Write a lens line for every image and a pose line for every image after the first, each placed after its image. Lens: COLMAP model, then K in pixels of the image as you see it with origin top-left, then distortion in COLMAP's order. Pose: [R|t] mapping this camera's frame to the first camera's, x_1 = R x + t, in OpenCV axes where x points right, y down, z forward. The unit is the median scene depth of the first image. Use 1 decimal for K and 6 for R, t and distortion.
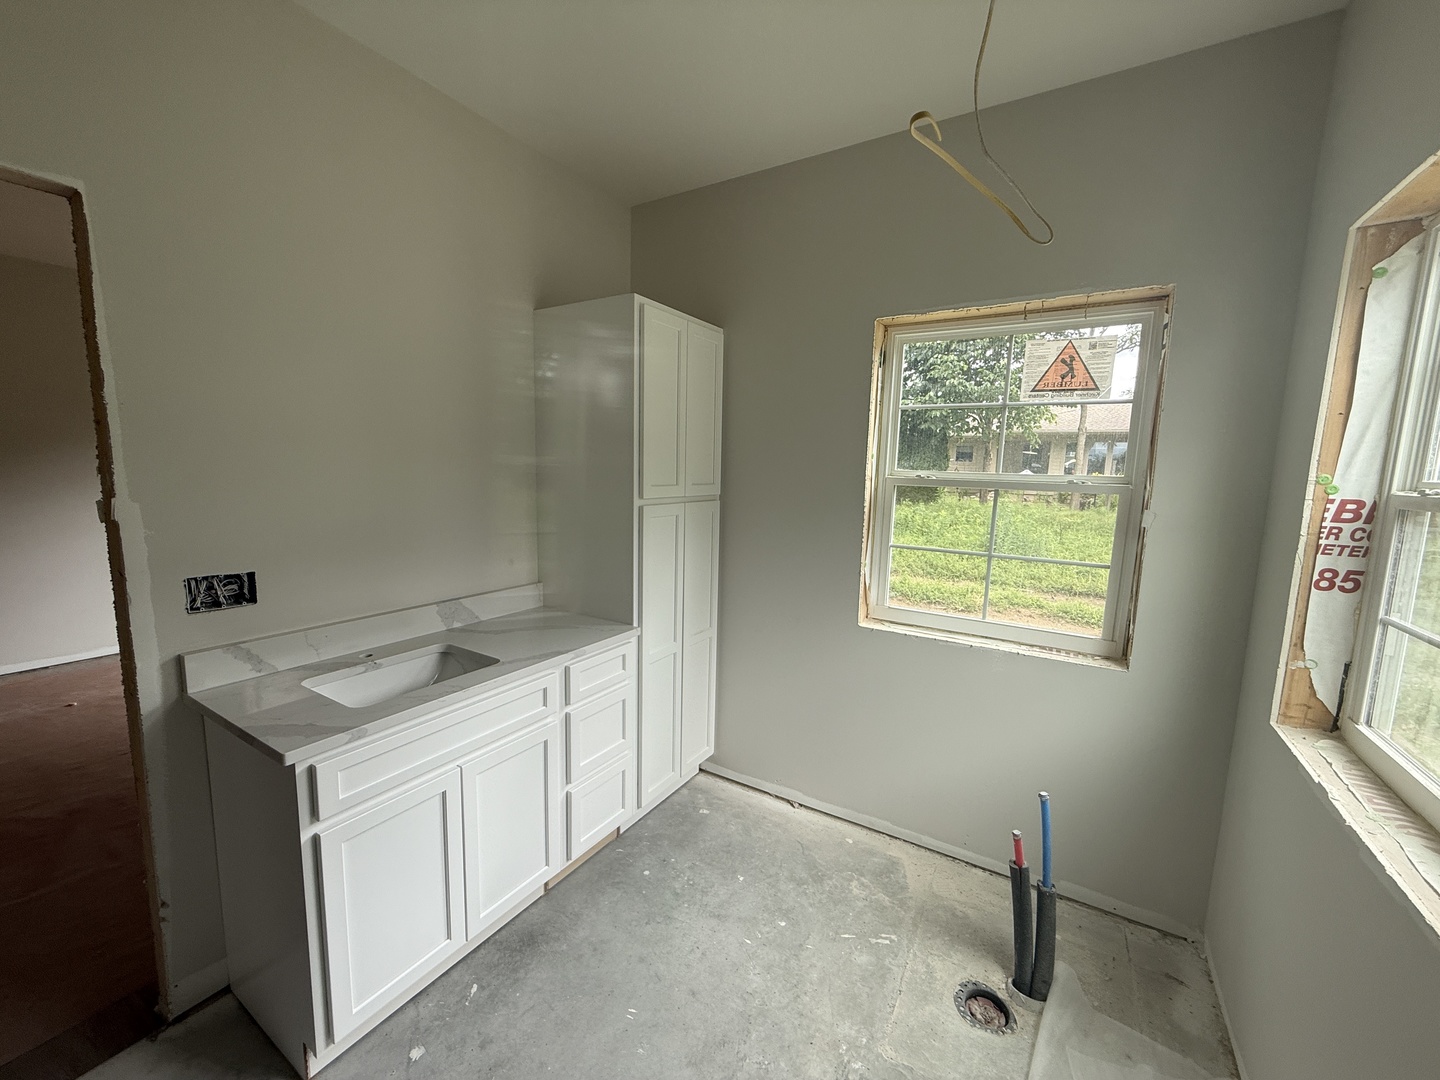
lens RADIAL K [[575.9, 0, 720.0], [0, 575.9, 540.0], [0, 0, 1]] dist [-0.000706, -0.000063]
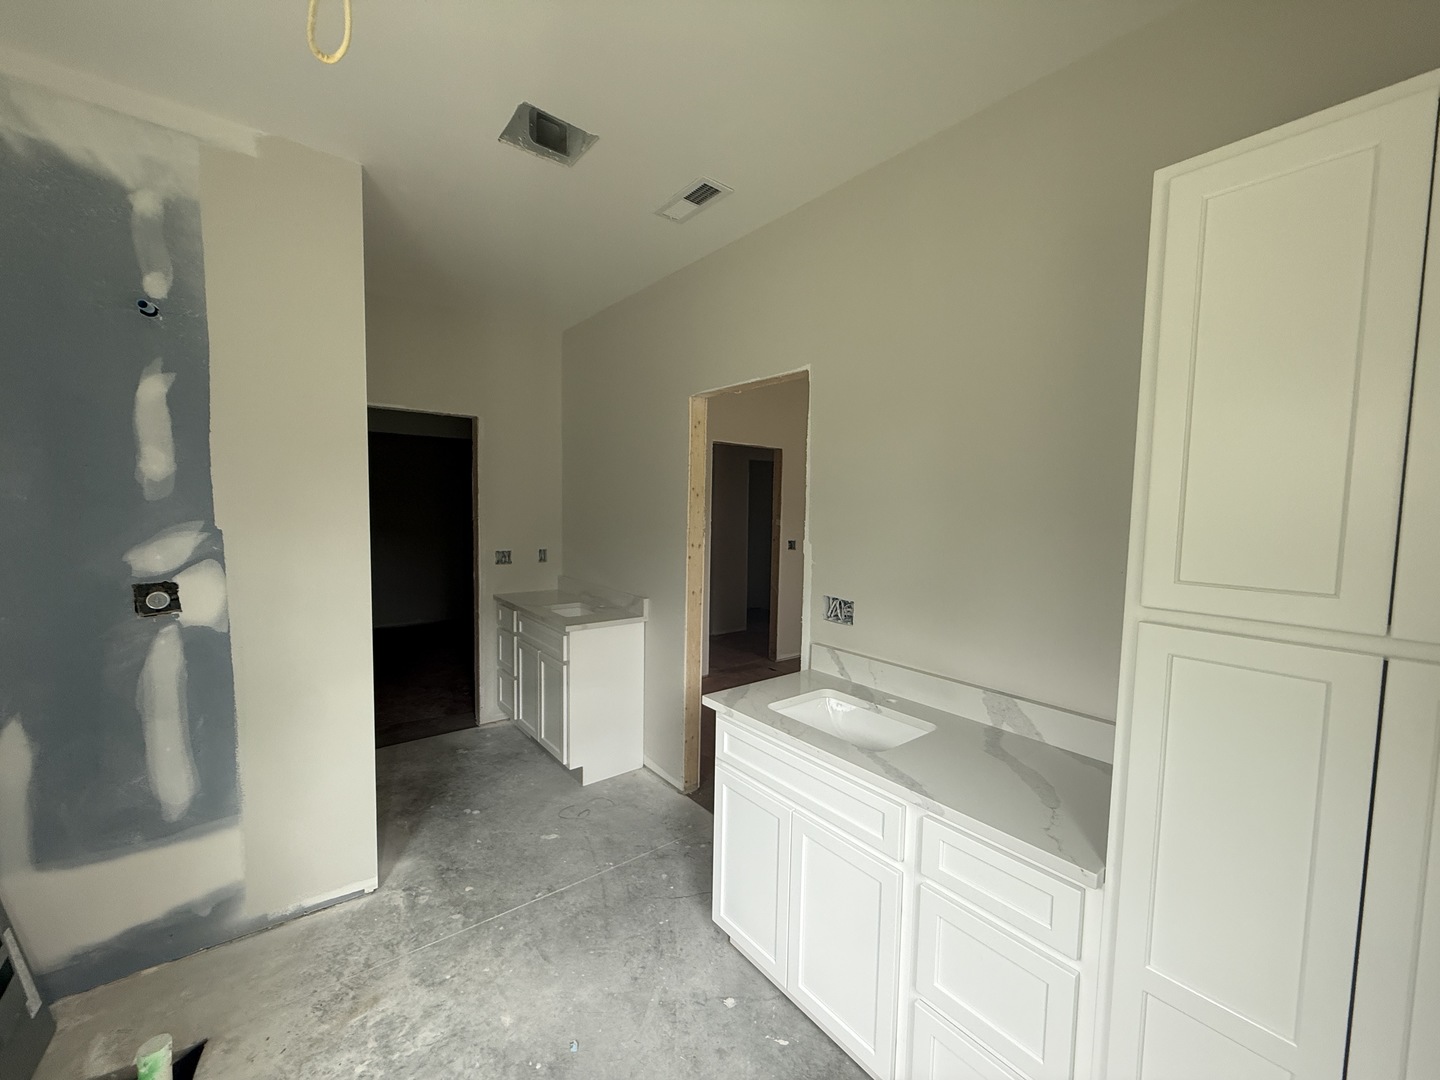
lens RADIAL K [[575.9, 0, 720.0], [0, 575.9, 540.0], [0, 0, 1]] dist [-0.000706, -0.000063]
pose [[-0.344287, 0.024798, -0.938537, 0.537052], [-0.150268, 0.985309, 0.081157, -0.144830], [0.926761, 0.168974, -0.335503, 1.114084]]
